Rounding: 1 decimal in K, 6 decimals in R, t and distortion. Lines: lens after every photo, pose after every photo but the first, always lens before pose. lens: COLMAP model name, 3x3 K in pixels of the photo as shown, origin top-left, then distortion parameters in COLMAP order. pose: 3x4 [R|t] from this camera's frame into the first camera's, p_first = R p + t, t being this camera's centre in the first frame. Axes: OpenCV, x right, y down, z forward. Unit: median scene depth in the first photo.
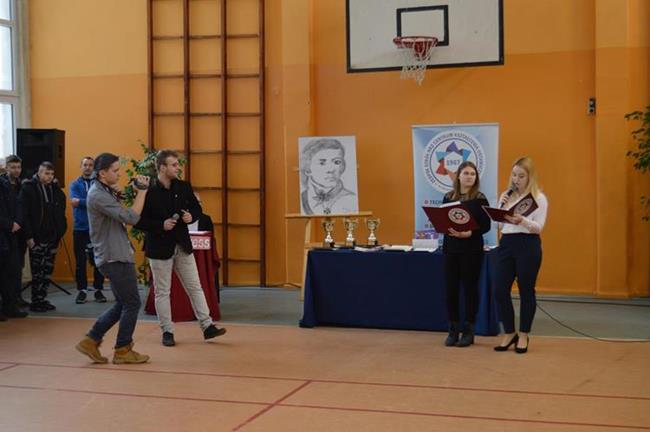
lens RADIAL K [[996.1, 0, 326.0], [0, 996.1, 217.6], [0, 0, 1]] dist [0.015344, 0.000000]
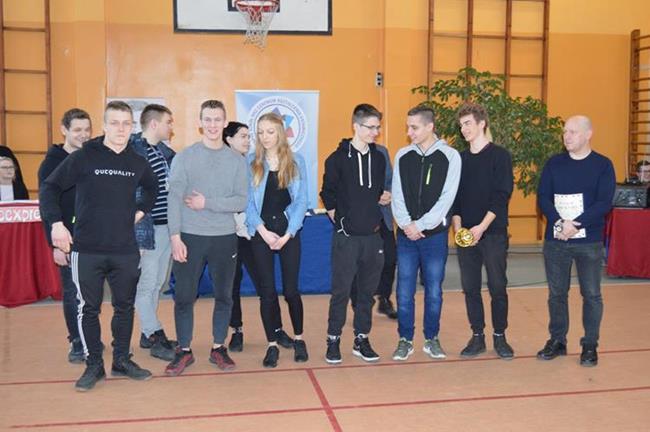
lens RADIAL K [[804.0, 0, 325.3], [0, 804.0, 214.3], [0, 0, 1]] dist [-0.024310, 0.000000]
pose [[0.880105, -0.031148, 0.473757, -0.223892], [0.006981, 0.998587, 0.052685, -0.008929], [-0.474728, -0.043061, 0.879078, 0.237239]]
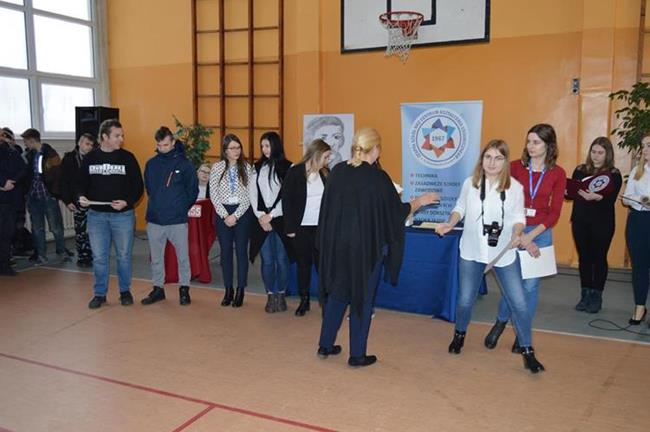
lens RADIAL K [[582.4, 0, 322.8], [0, 582.4, 212.2], [0, 0, 1]] dist [-0.009931, 0.006616]
pose [[0.992224, 0.027590, -0.121365, 0.082665], [-0.018945, 0.997238, 0.071819, -0.019006], [0.123011, -0.068961, 0.990006, 0.361974]]
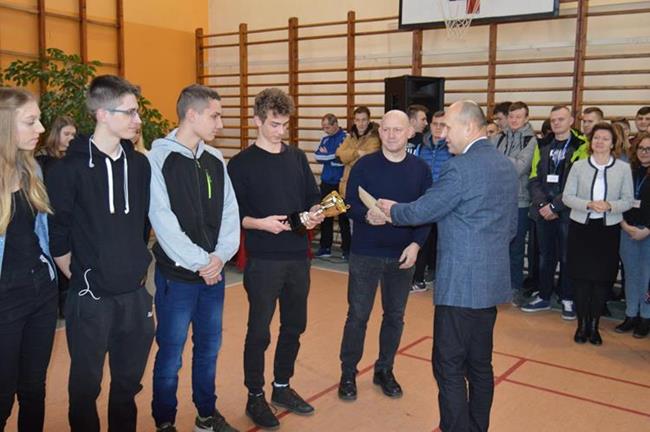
lens RADIAL K [[617.9, 0, 322.6], [0, 617.9, 210.6], [0, 0, 1]] dist [-0.008347, 0.000000]
pose [[0.287677, -0.107124, 0.951718, -0.163158], [0.027225, 0.994238, 0.103681, -0.022880], [-0.957340, -0.003916, 0.288936, 0.530986]]
